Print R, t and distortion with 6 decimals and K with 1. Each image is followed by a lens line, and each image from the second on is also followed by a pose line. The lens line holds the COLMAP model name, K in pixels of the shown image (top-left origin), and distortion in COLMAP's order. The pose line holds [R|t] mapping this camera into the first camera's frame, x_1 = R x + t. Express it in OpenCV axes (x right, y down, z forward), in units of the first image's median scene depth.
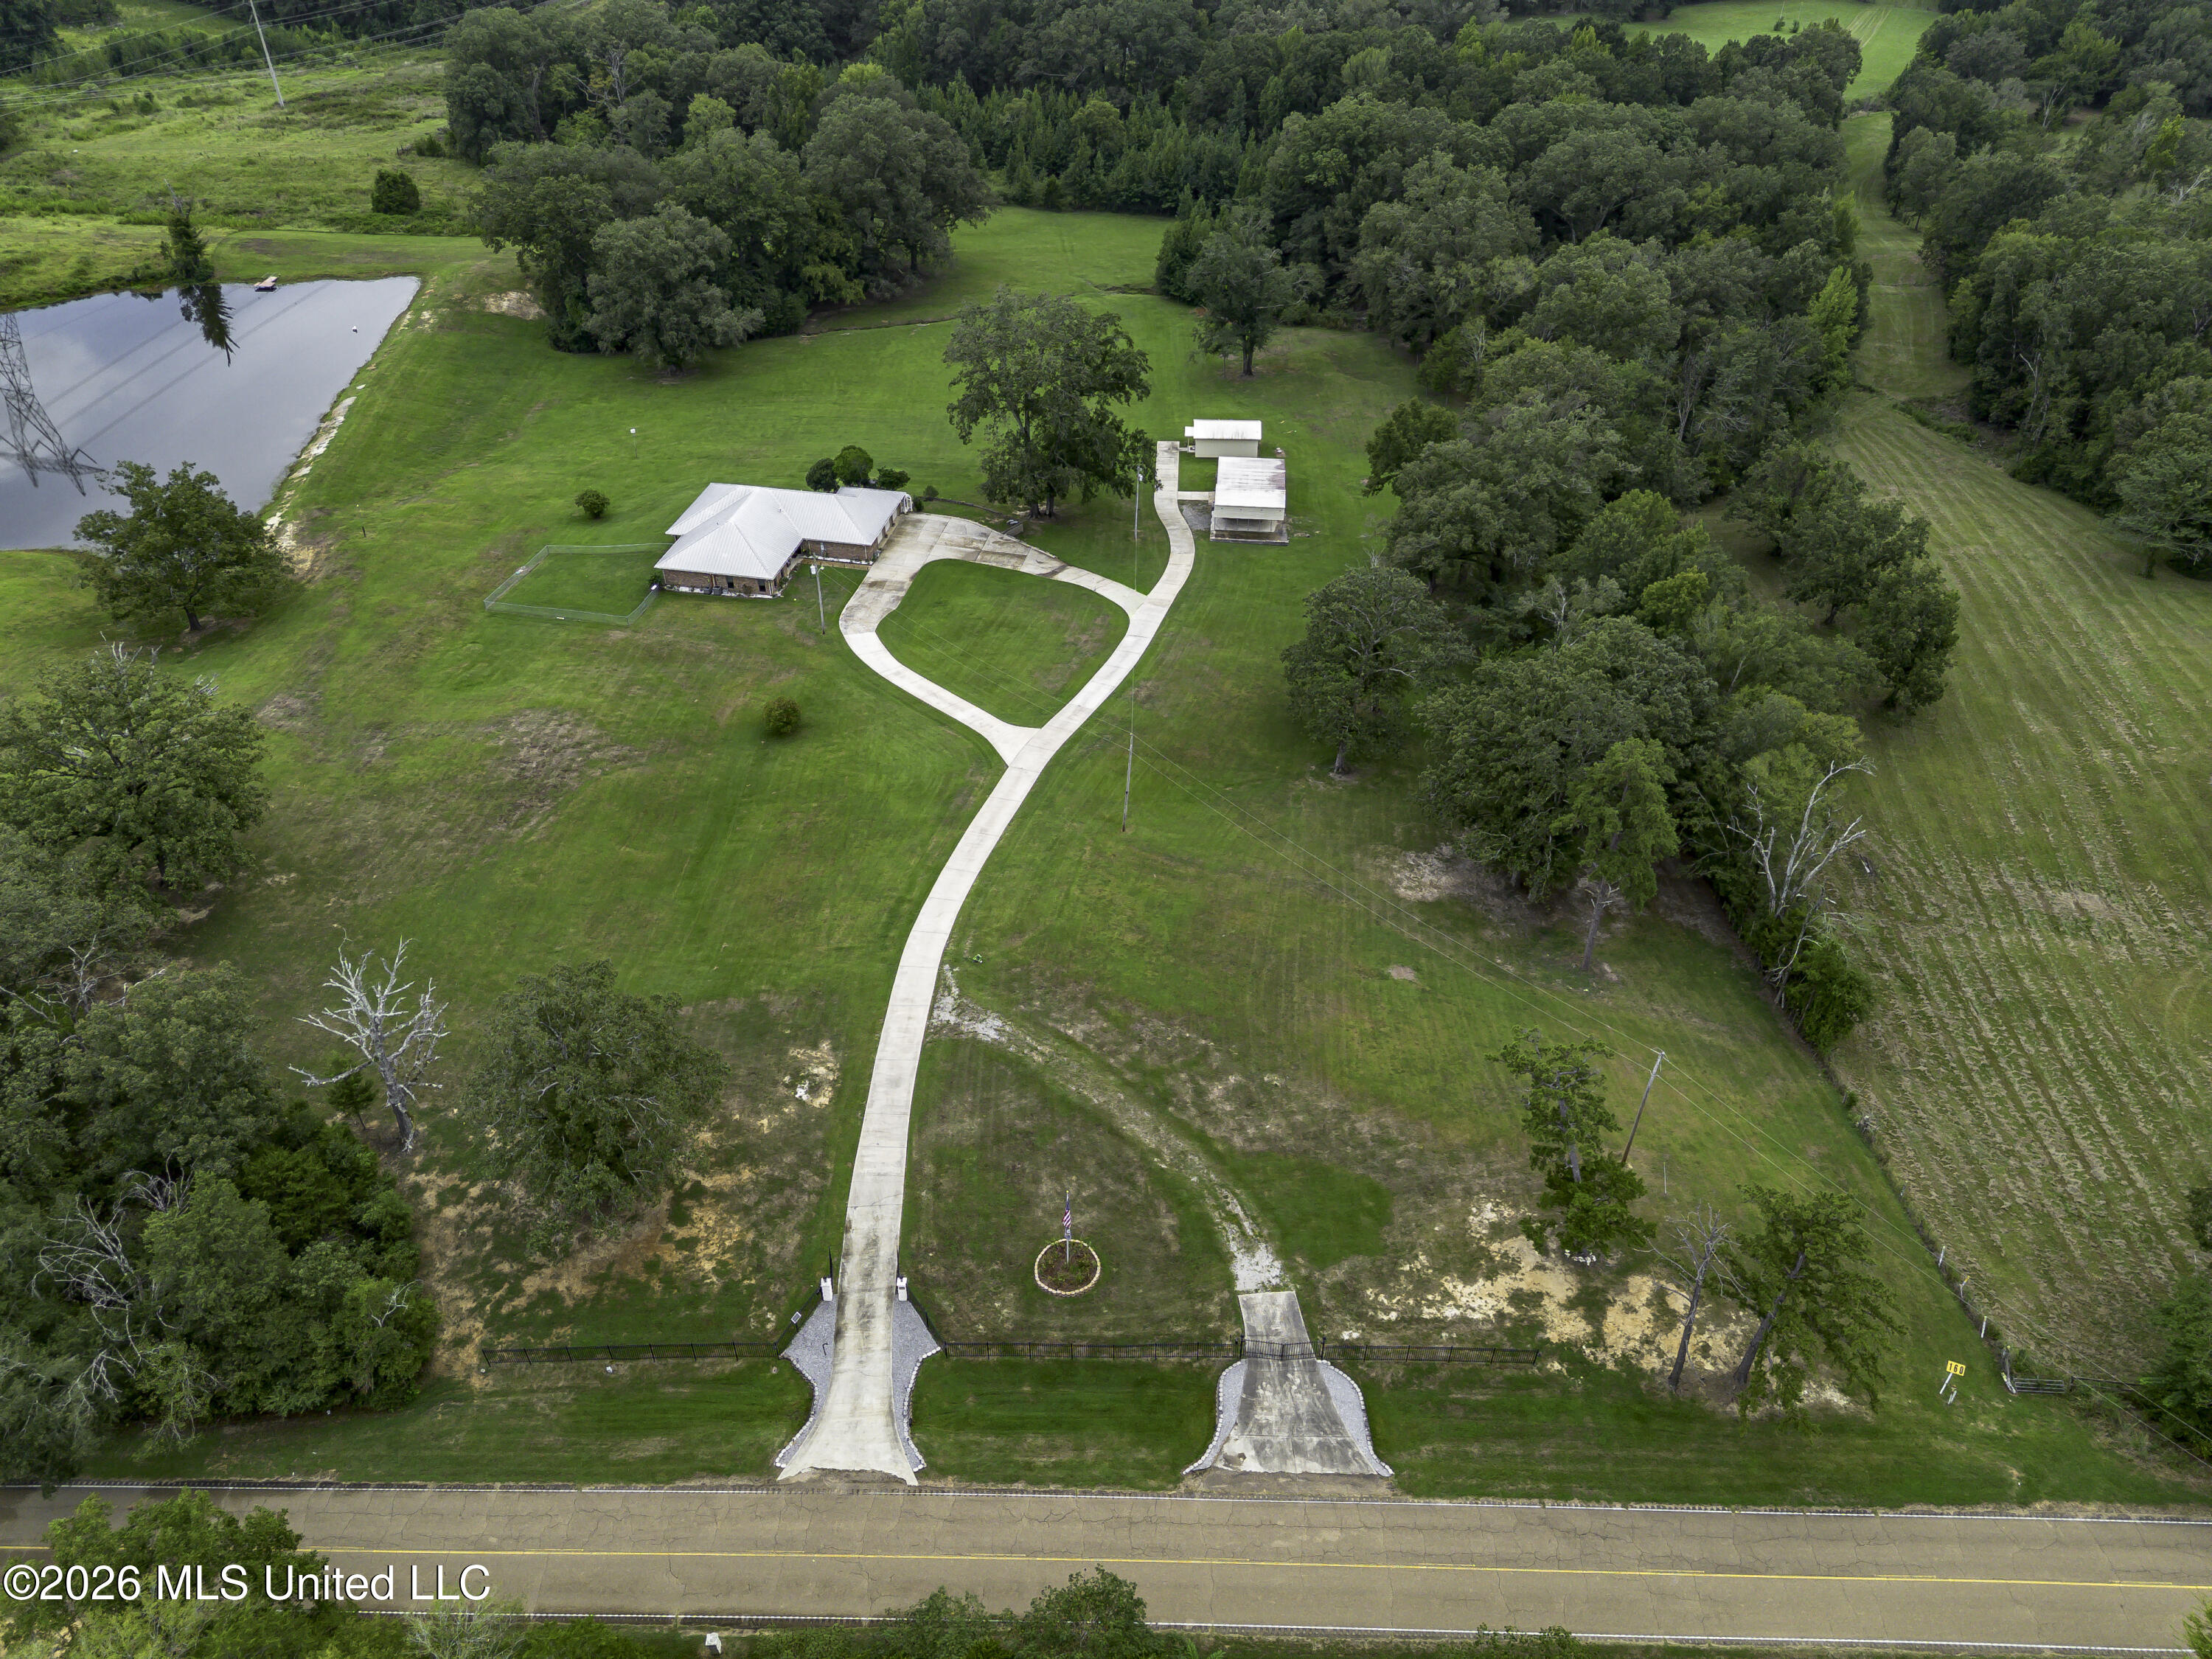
lens RADIAL K [[1570.9, 0, 1105.3], [0, 1570.9, 837.6], [0, 0, 1]] dist [0.060731, -0.043727]
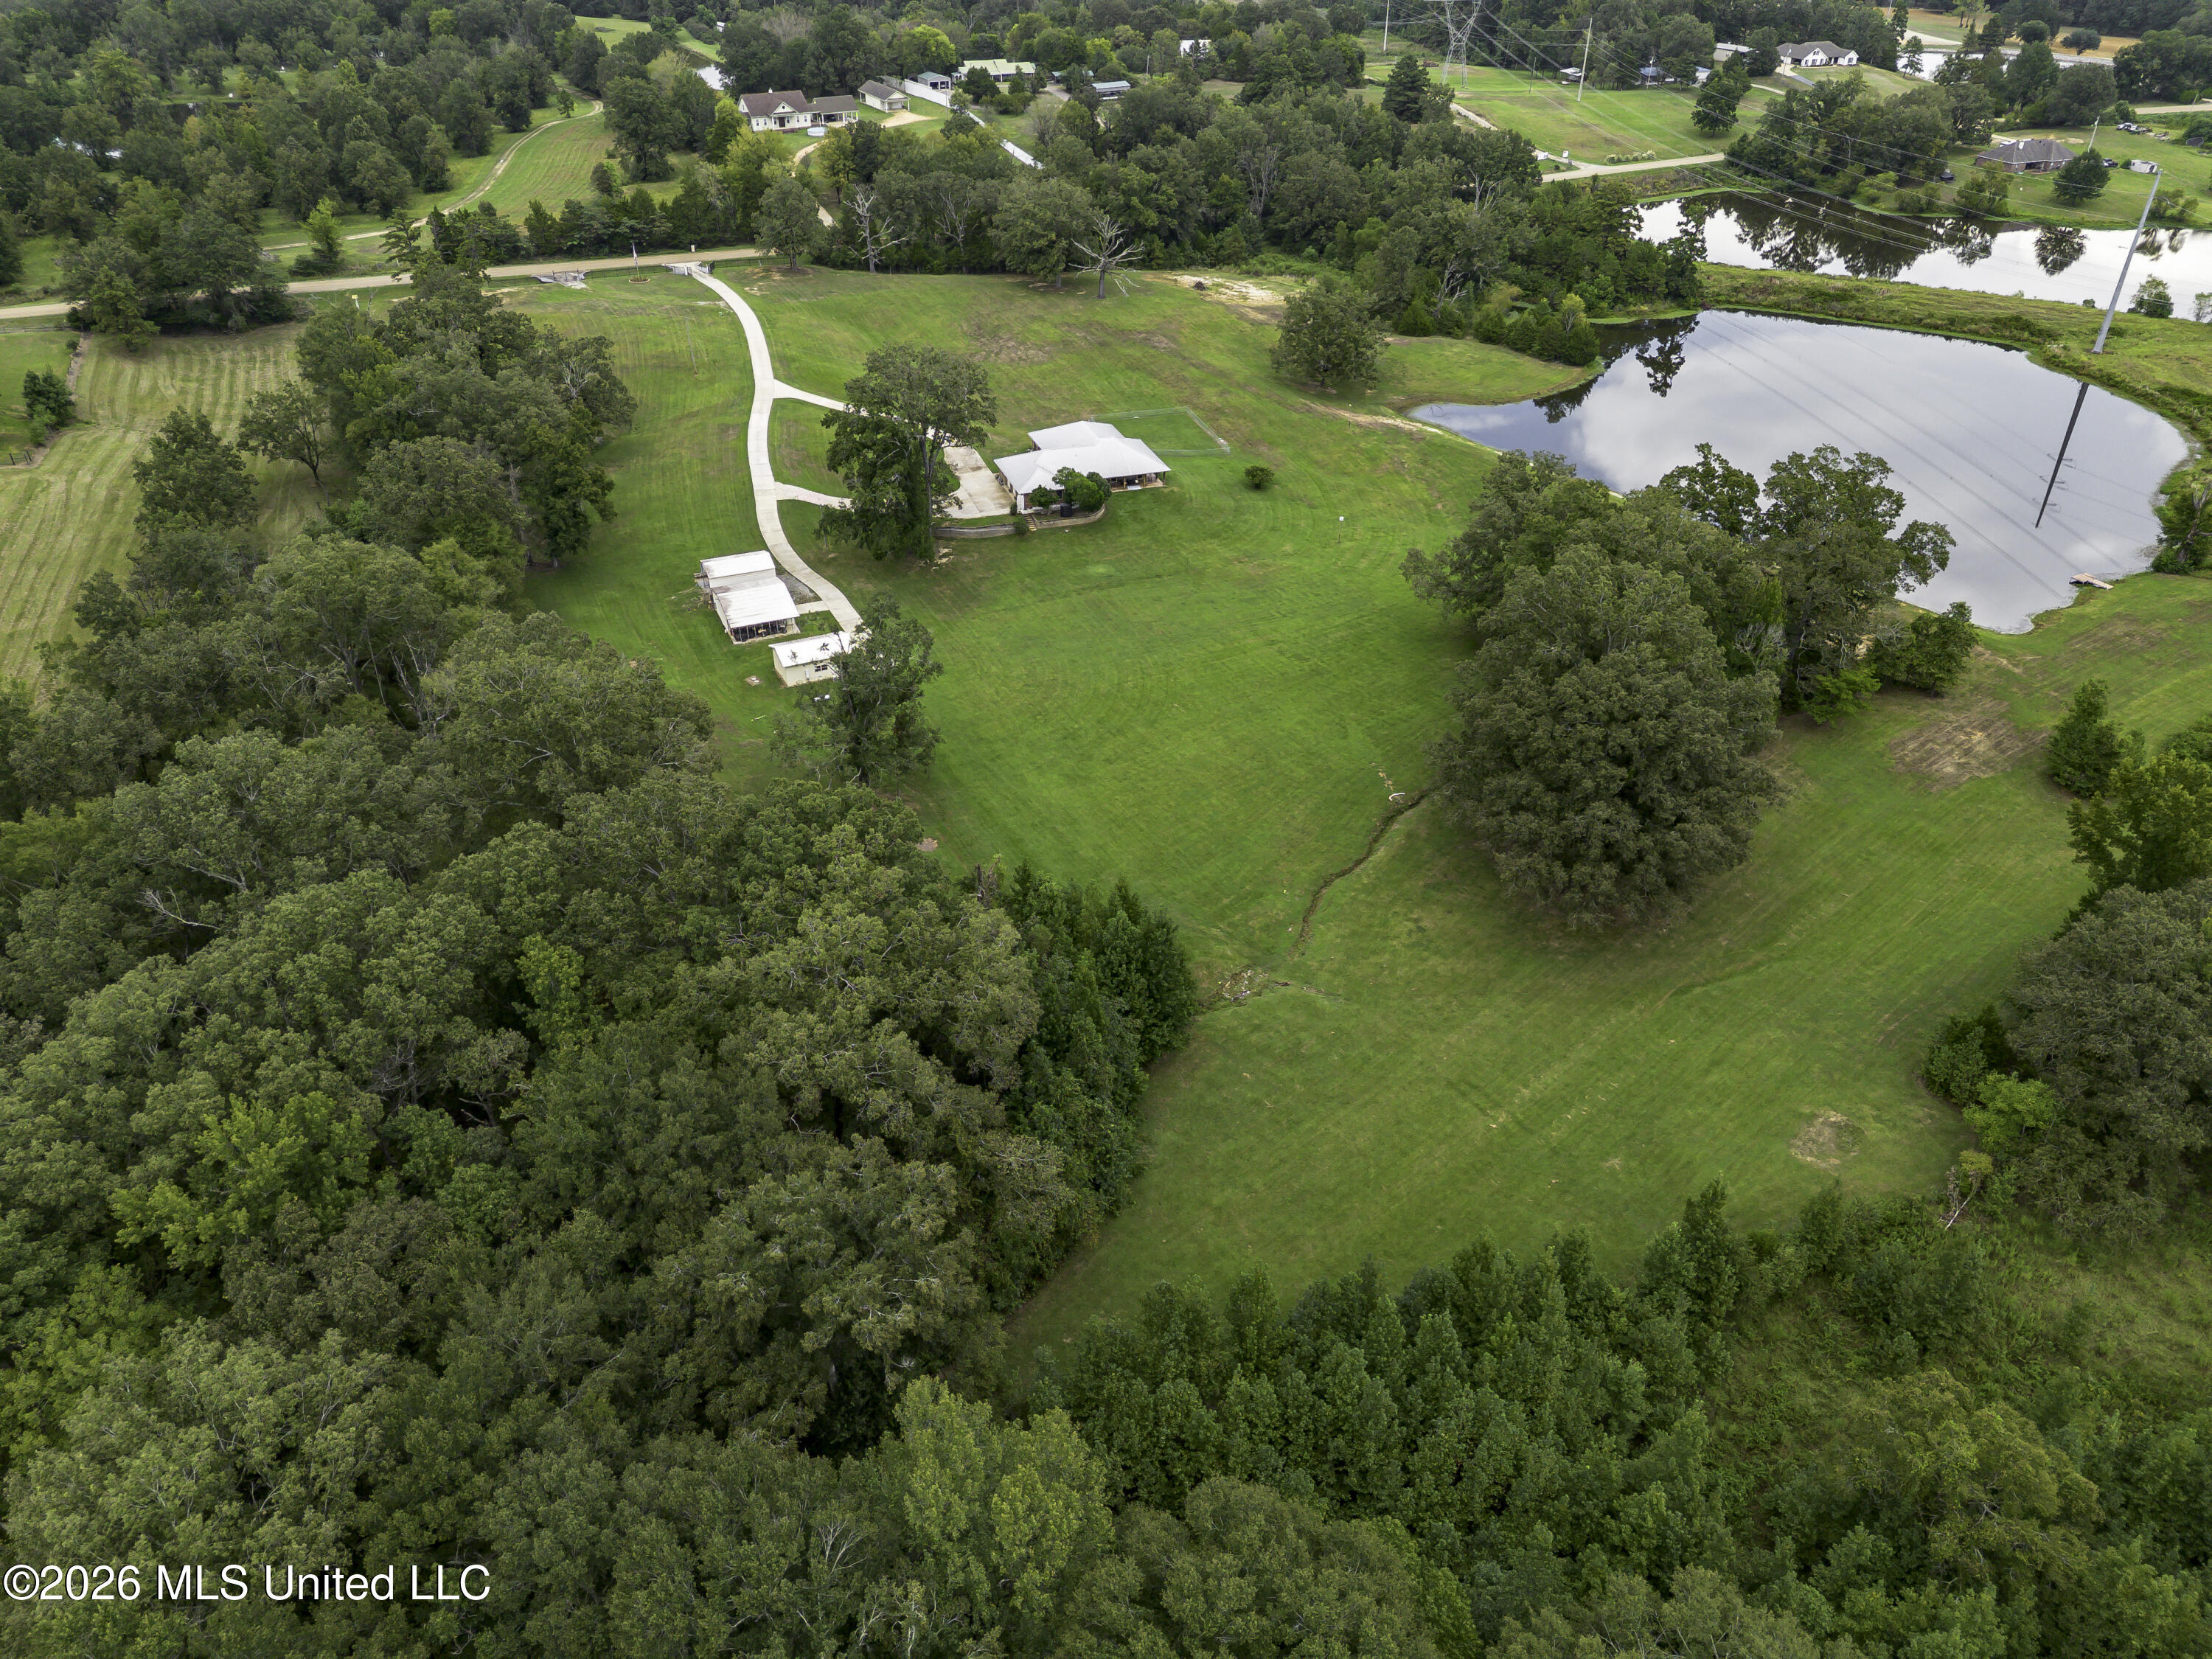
lens RADIAL K [[1570.9, 0, 1101.3], [0, 1570.9, 825.6], [0, 0, 1]] dist [0.060731, -0.043727]
pose [[-0.880008, 0.252122, -0.402517, 0.664199], [-0.291898, 0.381451, 0.877092, -2.195245], [0.374674, 0.889342, -0.262086, 2.904088]]
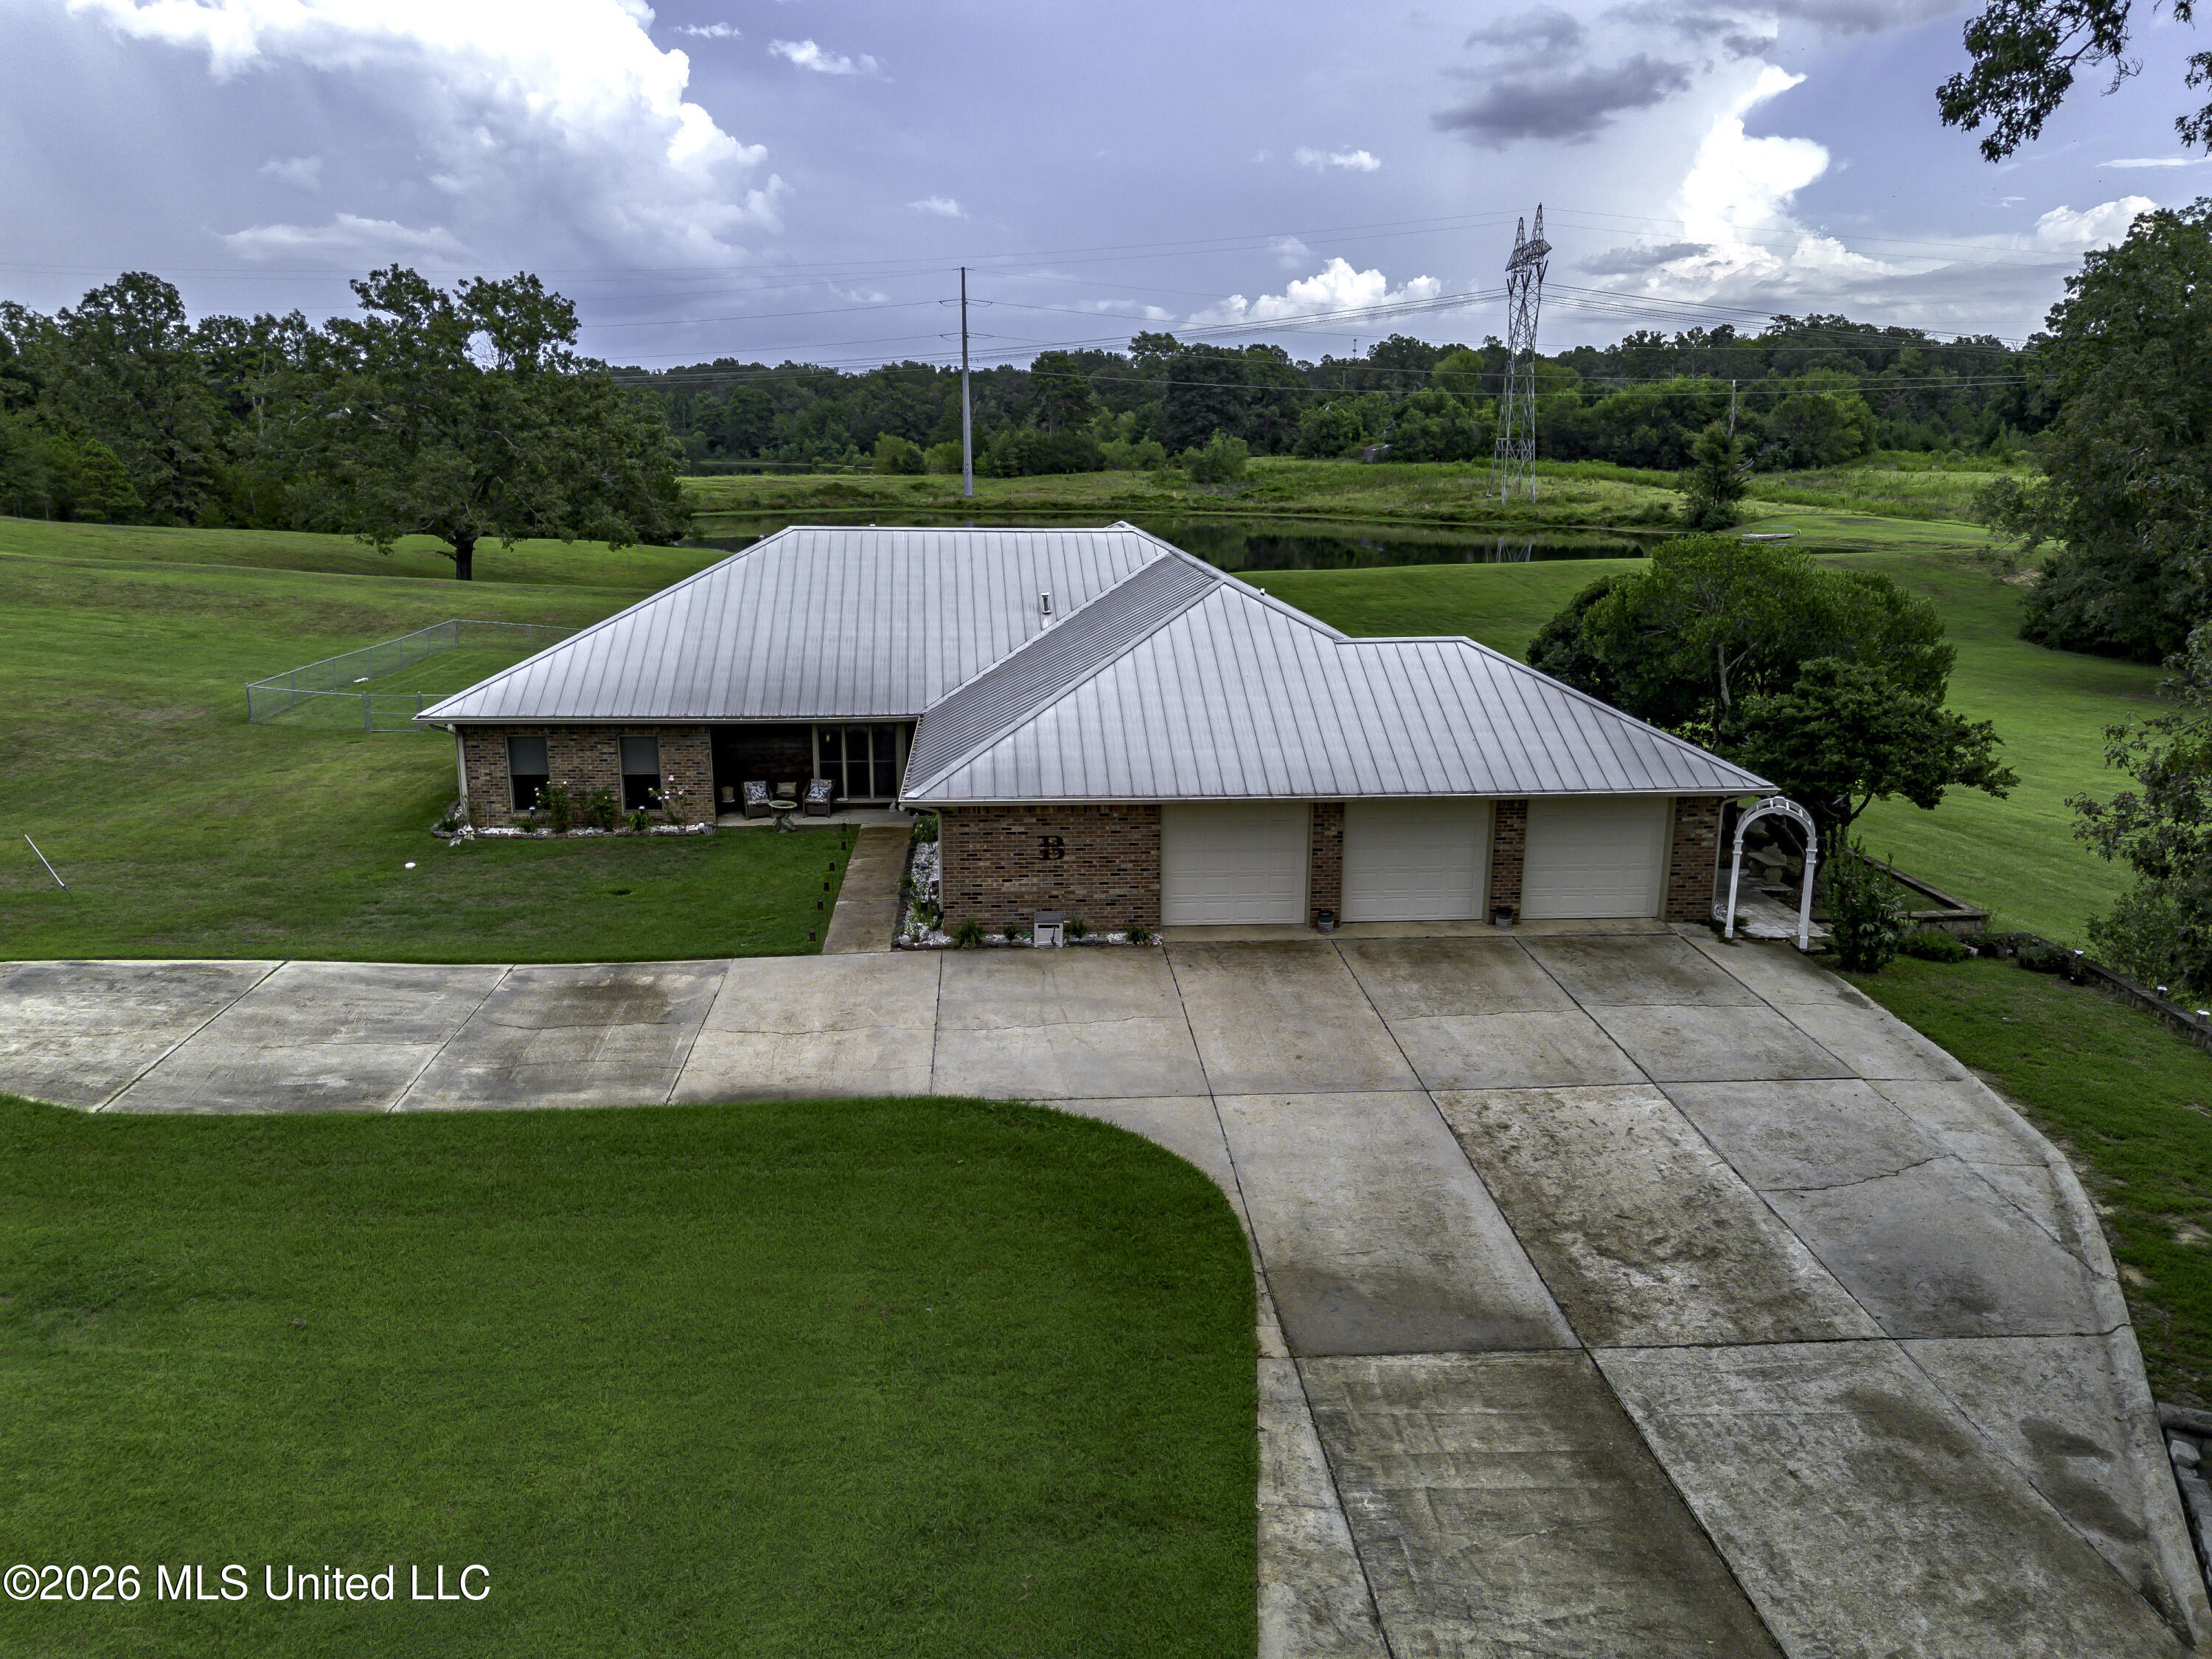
lens RADIAL K [[1570.9, 0, 1108.2], [0, 1570.9, 819.5], [0, 0, 1]] dist [0.060731, -0.043727]
pose [[0.255161, 0.222838, -0.940870, -0.025406], [-0.587489, 0.808592, 0.032183, -0.351457], [0.767952, 0.544539, 0.337236, 1.707087]]
